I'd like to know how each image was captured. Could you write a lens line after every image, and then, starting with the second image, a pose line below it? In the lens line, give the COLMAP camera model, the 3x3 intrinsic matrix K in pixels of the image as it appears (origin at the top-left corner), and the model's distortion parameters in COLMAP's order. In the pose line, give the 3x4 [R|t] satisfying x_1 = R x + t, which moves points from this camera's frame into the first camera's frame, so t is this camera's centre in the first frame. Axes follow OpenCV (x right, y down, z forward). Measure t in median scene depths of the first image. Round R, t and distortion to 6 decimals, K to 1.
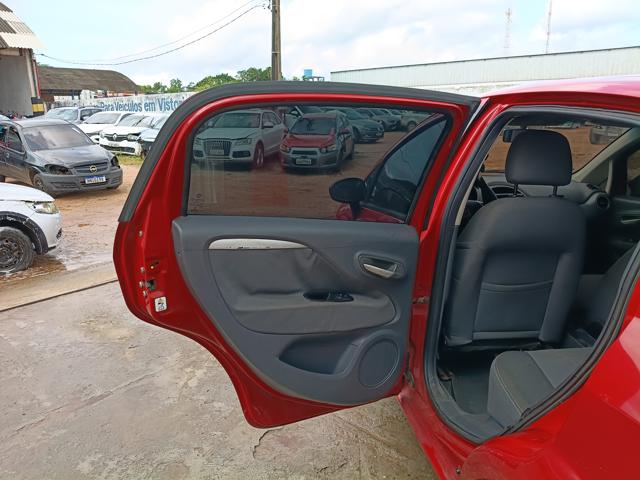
lens RADIAL K [[482.0, 0, 320.0], [0, 482.0, 243.3], [0, 0, 1]] dist [0.010209, -0.037008]
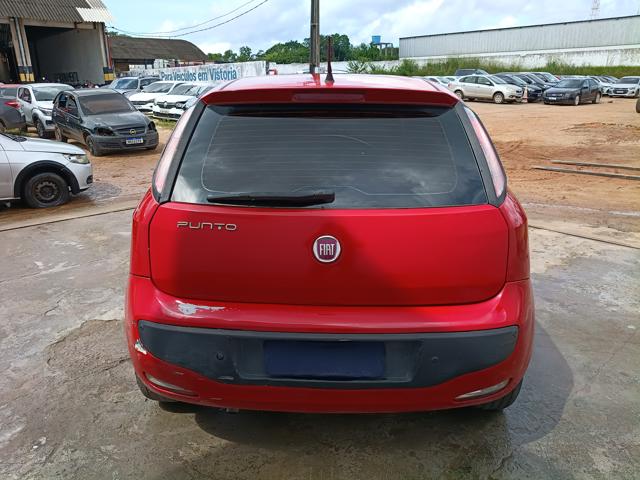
lens RADIAL K [[482.0, 0, 318.4], [0, 482.0, 240.1], [0, 0, 1]] dist [0.010209, -0.037008]
pose [[0.990048, 0.041778, -0.134385, 0.091435], [-0.034272, 0.997746, 0.057691, 0.016956], [0.136492, -0.052511, 0.989248, -0.078015]]
